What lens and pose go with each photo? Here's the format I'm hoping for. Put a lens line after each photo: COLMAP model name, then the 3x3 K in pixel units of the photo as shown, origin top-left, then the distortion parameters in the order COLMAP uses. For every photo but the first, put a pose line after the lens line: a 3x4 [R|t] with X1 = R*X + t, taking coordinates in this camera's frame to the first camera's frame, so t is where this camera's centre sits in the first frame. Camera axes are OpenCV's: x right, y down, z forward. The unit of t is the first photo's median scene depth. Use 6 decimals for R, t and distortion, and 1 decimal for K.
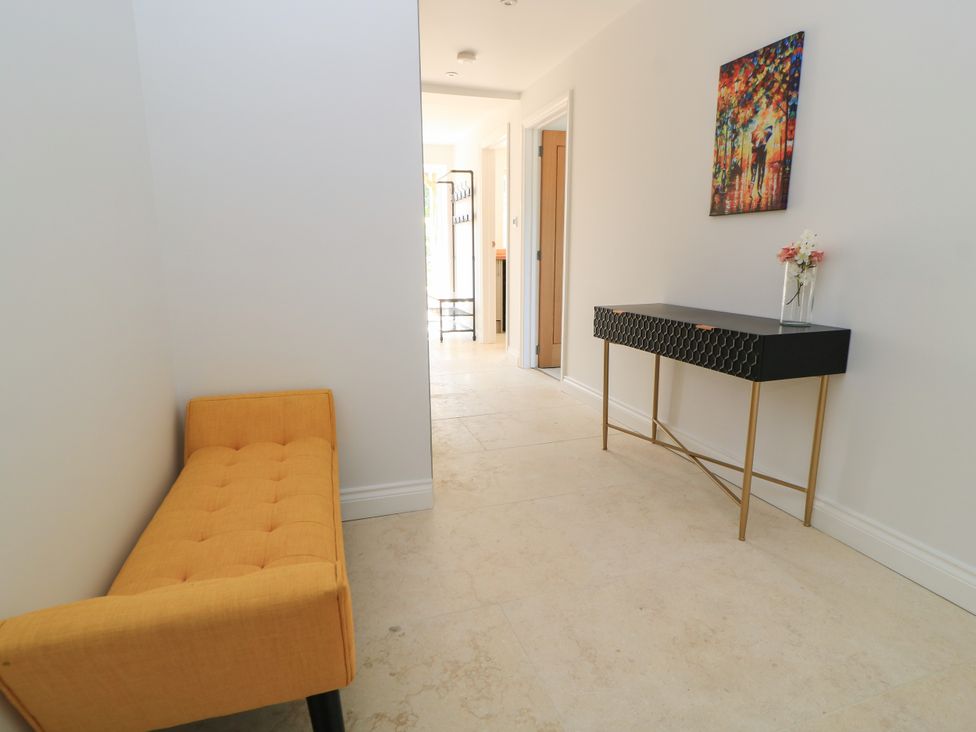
lens RADIAL K [[579.8, 0, 488.1], [0, 579.8, 368.9], [0, 0, 1]] dist [0.004138, -0.012381]
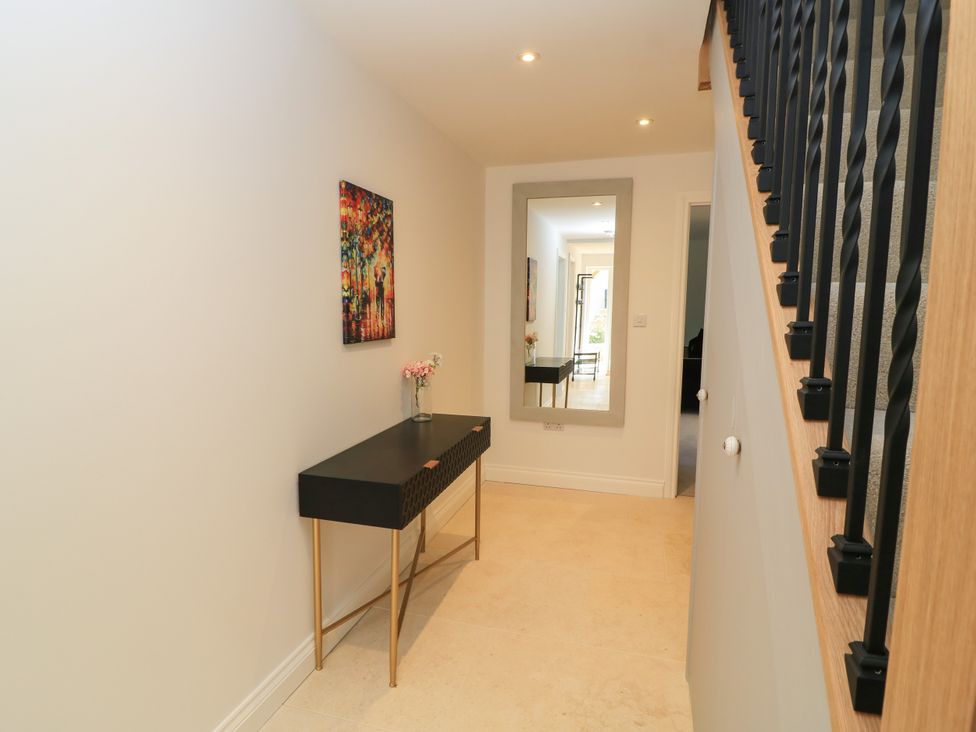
lens RADIAL K [[579.8, 0, 485.4], [0, 579.8, 365.2], [0, 0, 1]] dist [0.004138, -0.012381]
pose [[-0.841846, -0.064812, 0.535813, -0.285491], [0.098461, 0.957661, 0.270538, -0.486933], [-0.530661, 0.280508, -0.799821, 1.733044]]
